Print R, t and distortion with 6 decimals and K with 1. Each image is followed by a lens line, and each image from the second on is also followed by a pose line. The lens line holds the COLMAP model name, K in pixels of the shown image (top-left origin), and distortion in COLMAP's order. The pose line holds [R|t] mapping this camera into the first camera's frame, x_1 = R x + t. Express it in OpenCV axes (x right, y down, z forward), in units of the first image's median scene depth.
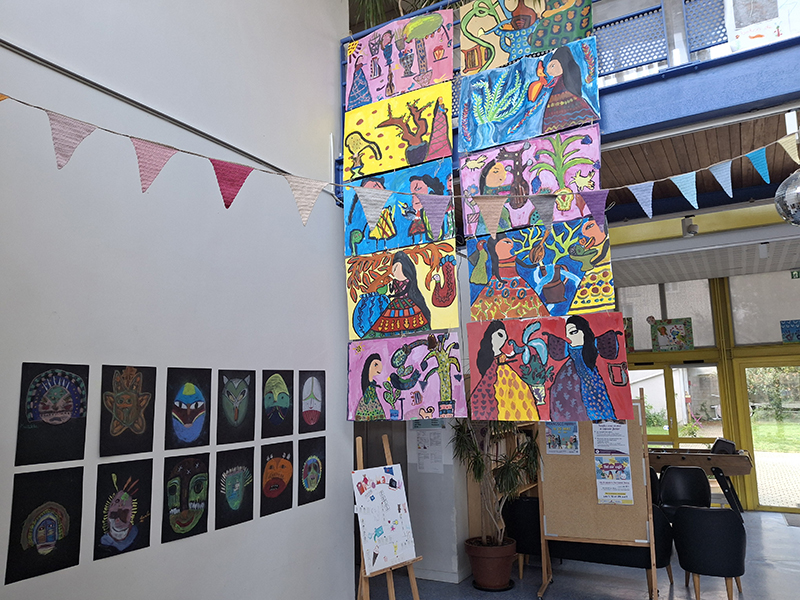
lens RADIAL K [[584.1, 0, 396.1], [0, 584.1, 306.4], [0, 0, 1]] dist [0.008972, -0.006058]
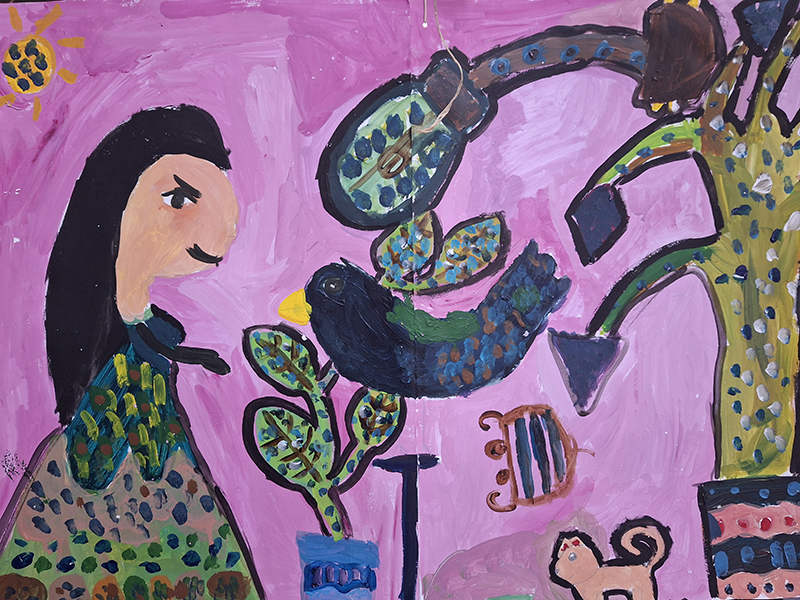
lens RADIAL K [[584.1, 0, 400.4], [0, 584.1, 299.4], [0, 0, 1]] dist [0.008972, -0.006058]
pose [[0.867597, 0.015884, 0.497014, -0.061318], [-0.099759, 0.984730, 0.142670, 0.107511], [-0.487159, -0.173362, 0.855933, 0.931650]]
